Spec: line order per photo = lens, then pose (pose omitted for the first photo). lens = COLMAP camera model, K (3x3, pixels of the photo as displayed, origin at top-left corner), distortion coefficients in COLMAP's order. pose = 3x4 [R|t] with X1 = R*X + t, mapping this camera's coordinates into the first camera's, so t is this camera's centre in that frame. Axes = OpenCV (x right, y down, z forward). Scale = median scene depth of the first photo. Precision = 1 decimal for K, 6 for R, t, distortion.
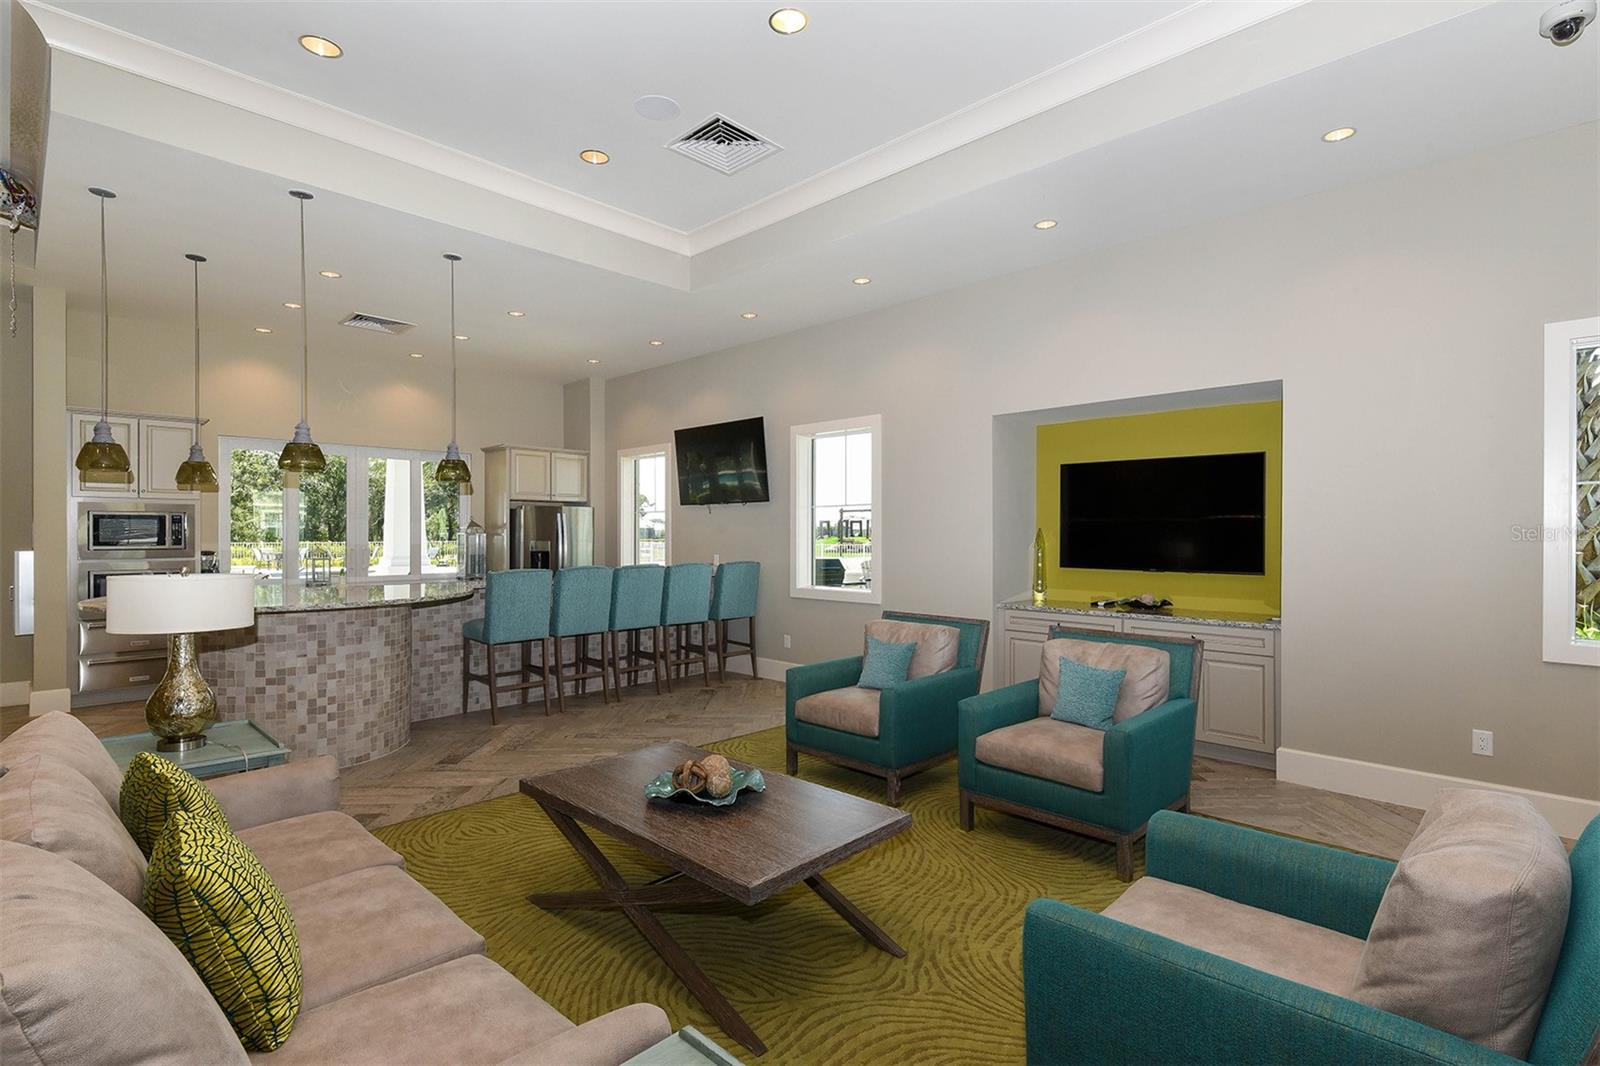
lens RADIAL K [[769.6, 0, 808.7], [0, 769.6, 535.4], [0, 0, 1]] dist [0.004980, -0.000910]
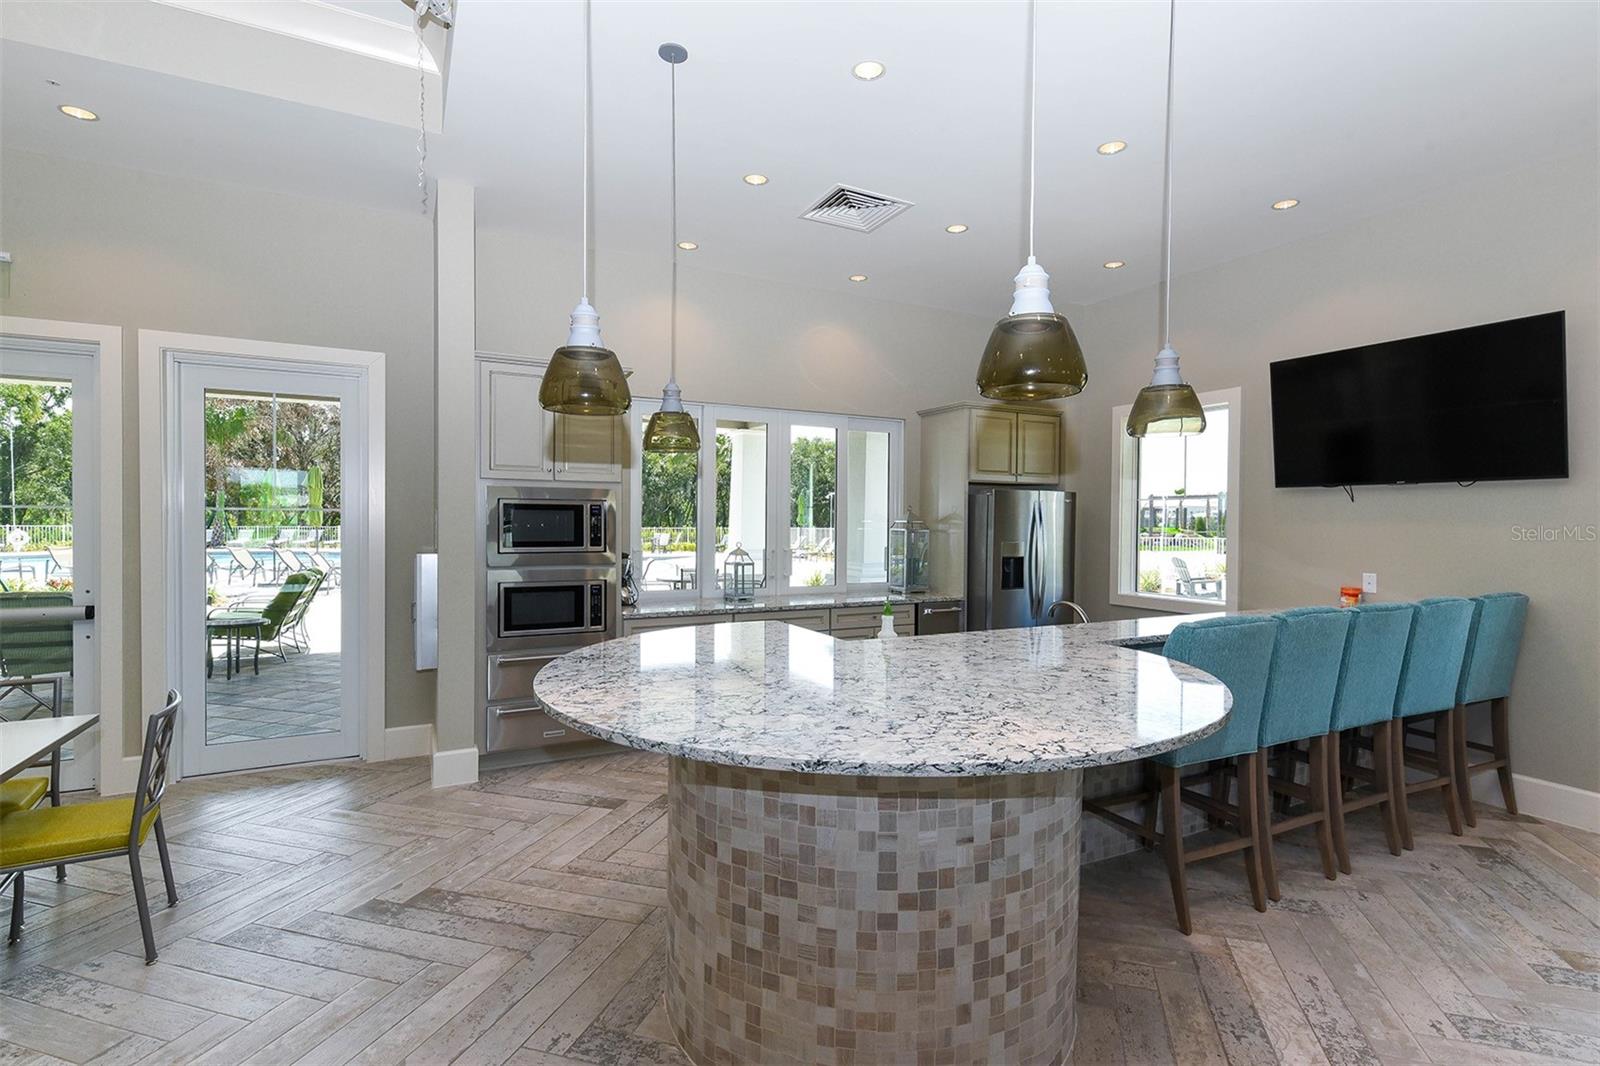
lens RADIAL K [[769.6, 0, 795.2], [0, 769.6, 526.4], [0, 0, 1]] dist [0.004980, -0.000910]
pose [[0.947707, 0.012114, -0.318911, -0.599642], [-0.010228, 0.999919, 0.007589, -0.017817], [0.318977, -0.003930, 0.947754, 0.558609]]
